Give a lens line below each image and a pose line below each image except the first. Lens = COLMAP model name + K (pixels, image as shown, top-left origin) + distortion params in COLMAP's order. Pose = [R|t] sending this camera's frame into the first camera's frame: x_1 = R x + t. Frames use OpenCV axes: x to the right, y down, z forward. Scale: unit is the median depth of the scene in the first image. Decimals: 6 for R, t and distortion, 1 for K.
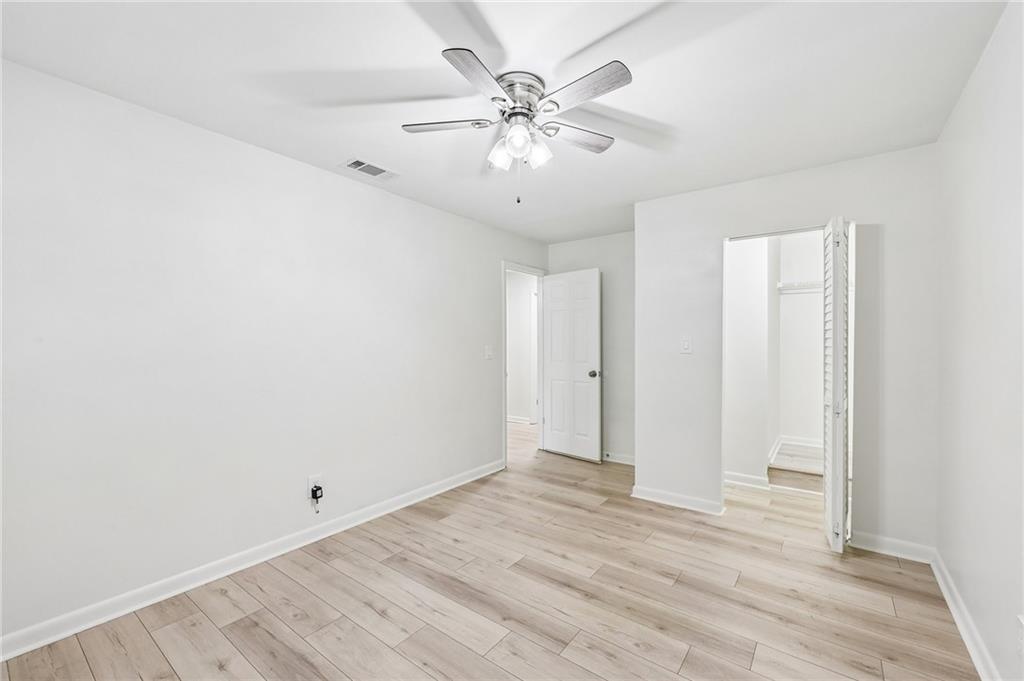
lens RADIAL K [[419.2, 0, 509.5], [0, 419.2, 338.6], [0, 0, 1]] dist [-0.000027, 0.000370]
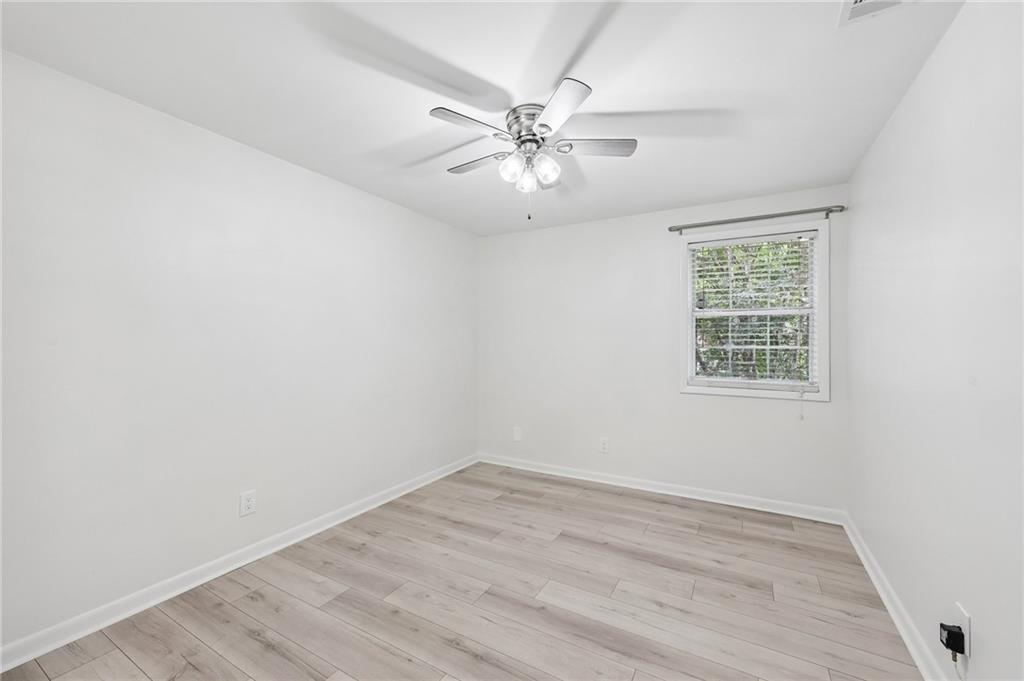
lens RADIAL K [[419.2, 0, 509.5], [0, 419.2, 338.6], [0, 0, 1]] dist [-0.000027, 0.000370]
pose [[-0.991182, -0.004574, -0.132431, 0.212414], [-0.002843, 0.999908, -0.013254, 0.009642], [0.132480, -0.012761, -0.991104, 2.021929]]
